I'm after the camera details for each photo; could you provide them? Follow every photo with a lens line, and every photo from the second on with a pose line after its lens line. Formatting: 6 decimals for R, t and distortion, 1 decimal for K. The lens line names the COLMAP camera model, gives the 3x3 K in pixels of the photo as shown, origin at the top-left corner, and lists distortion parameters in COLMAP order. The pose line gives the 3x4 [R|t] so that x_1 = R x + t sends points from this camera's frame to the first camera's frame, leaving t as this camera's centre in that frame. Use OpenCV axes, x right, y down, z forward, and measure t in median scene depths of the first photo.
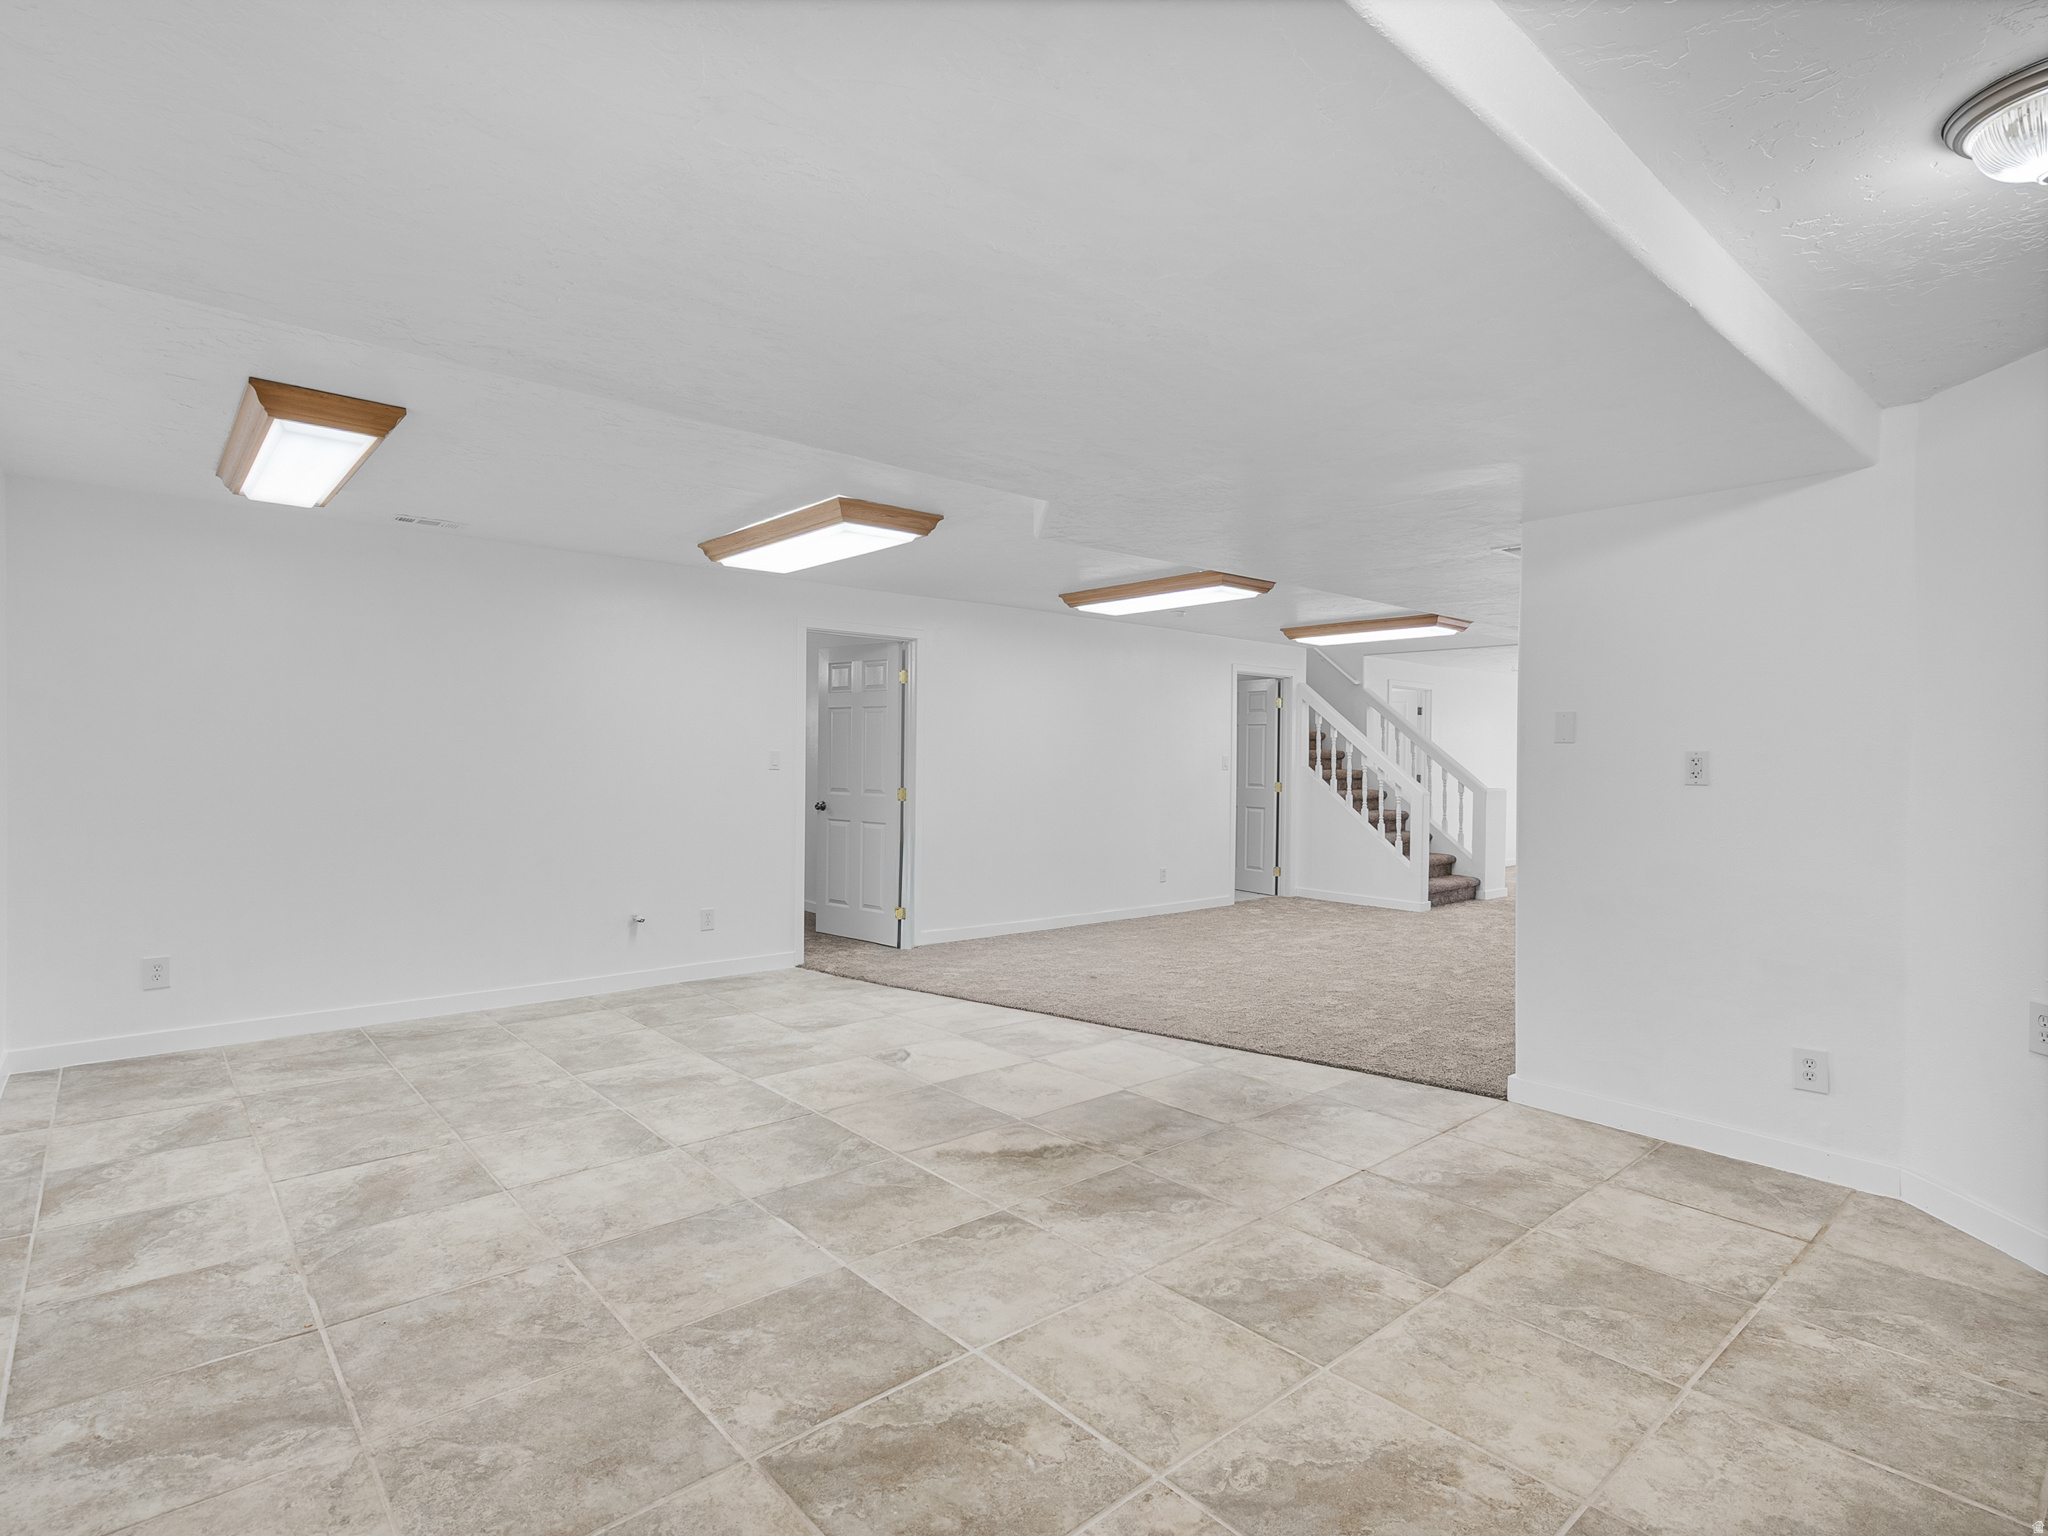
lens RADIAL K [[1049.4, 0, 1019.5], [0, 1049.4, 760.8], [0, 0, 1]] dist [-0.009829, 0.003638]
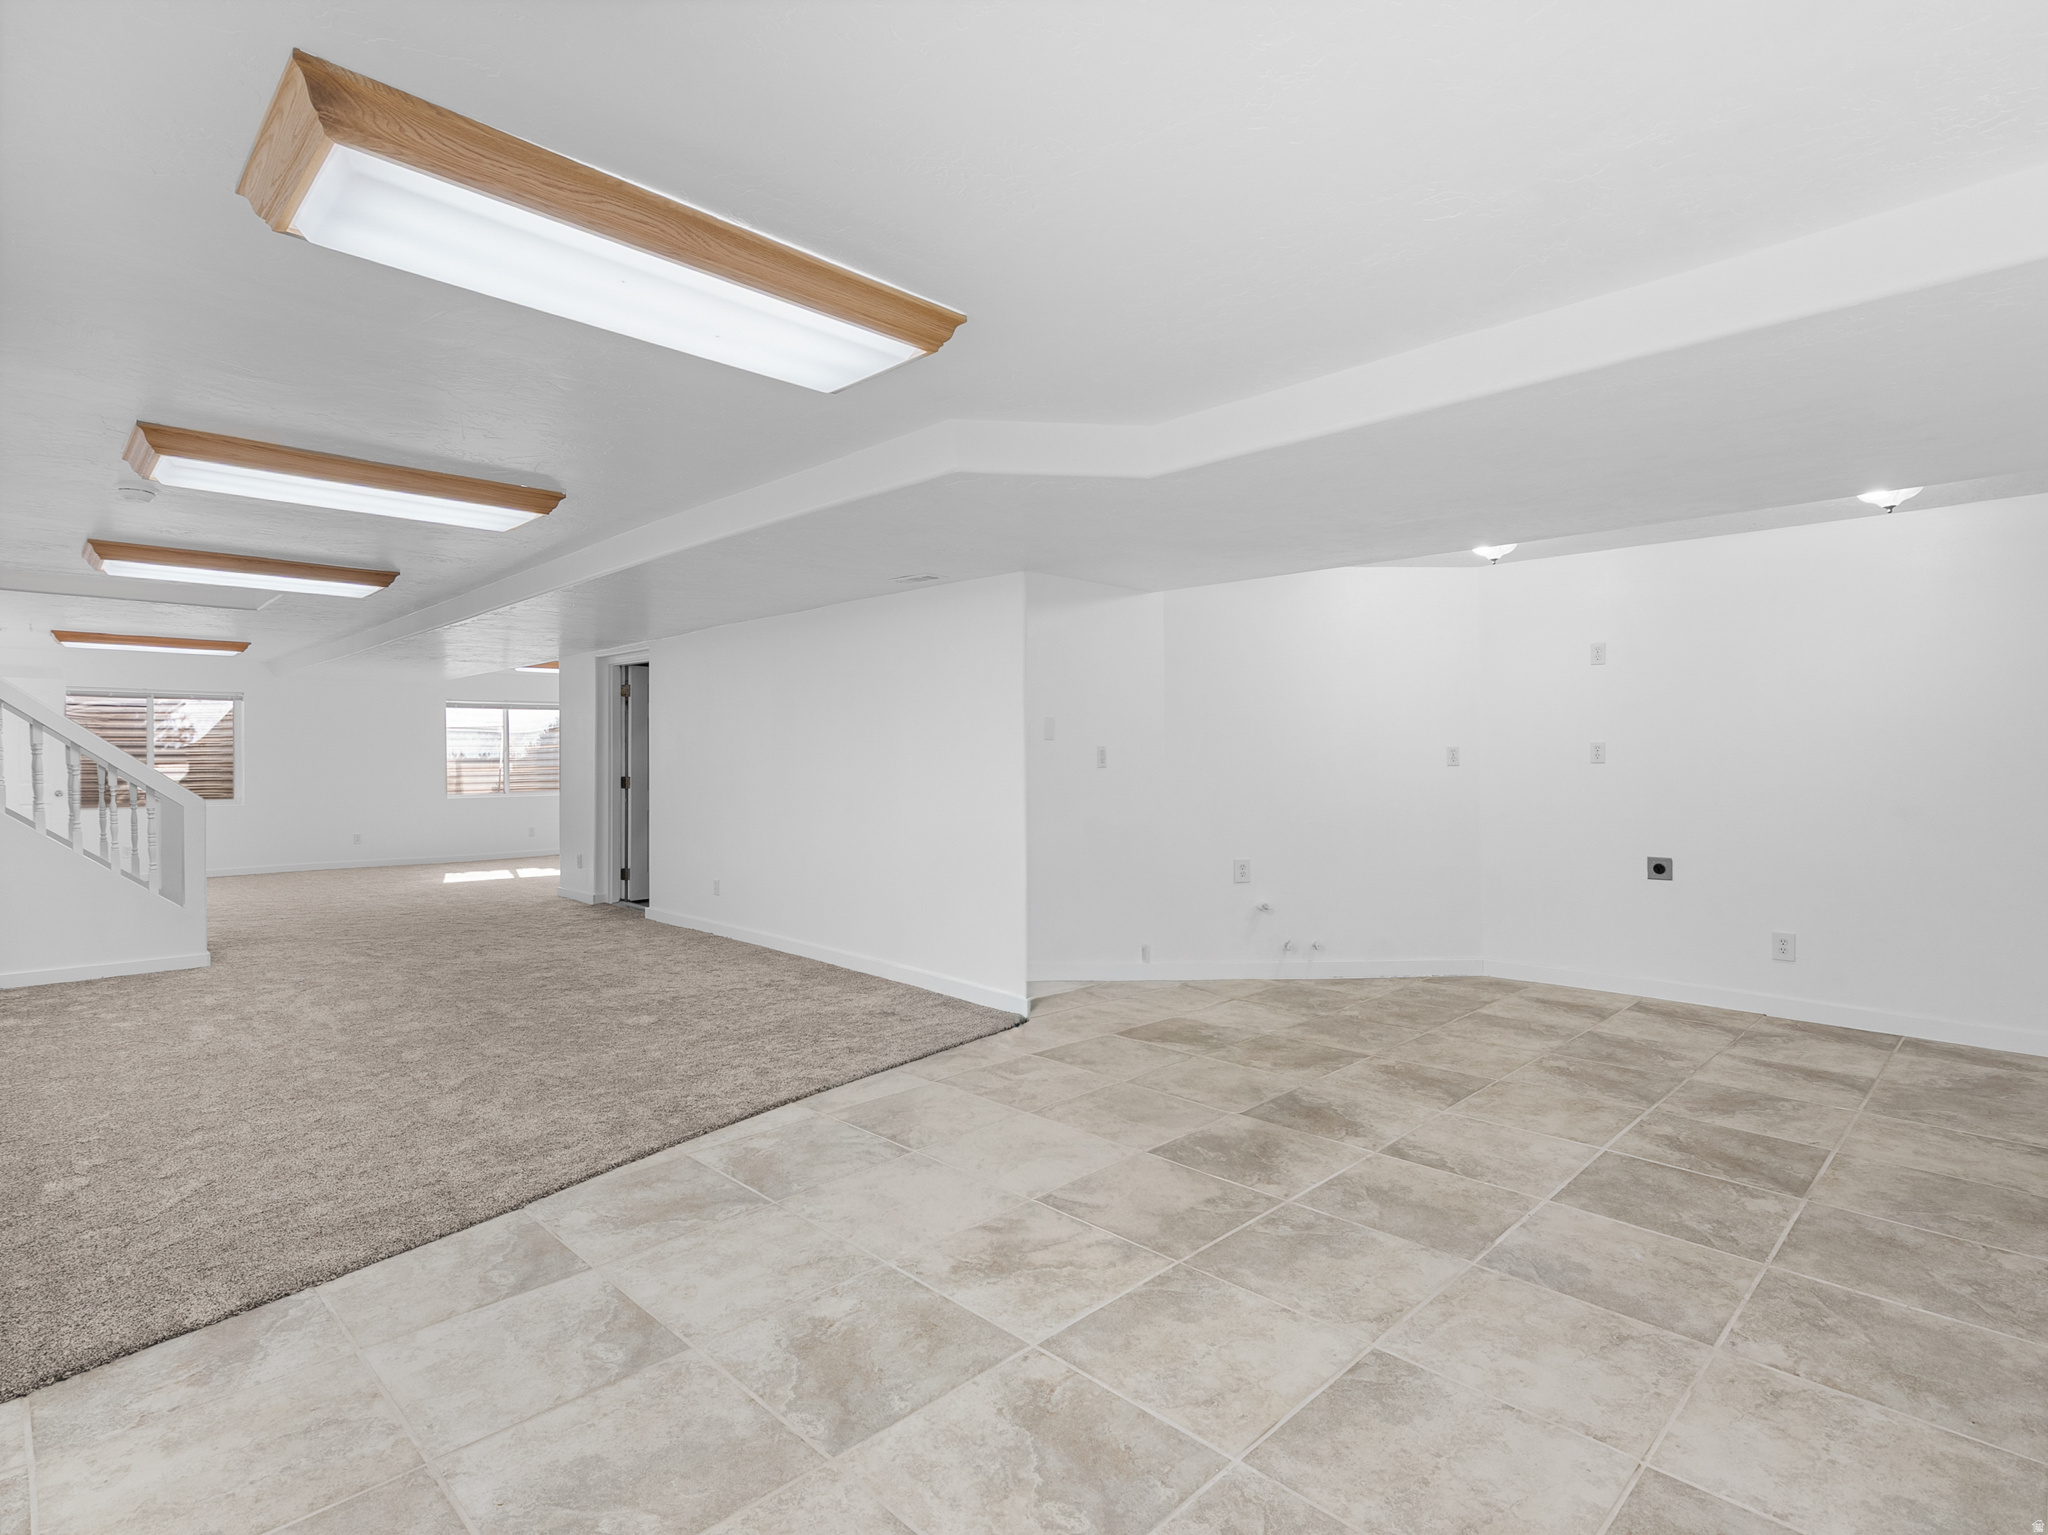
lens RADIAL K [[1049.4, 0, 1019.0], [0, 1049.4, 769.1], [0, 0, 1]] dist [-0.009829, 0.003638]
pose [[-0.063054, -0.021639, 0.997776, -1.287822], [0.002718, 0.999757, 0.021853, -0.012744], [-0.998006, 0.004090, -0.062980, 1.687900]]
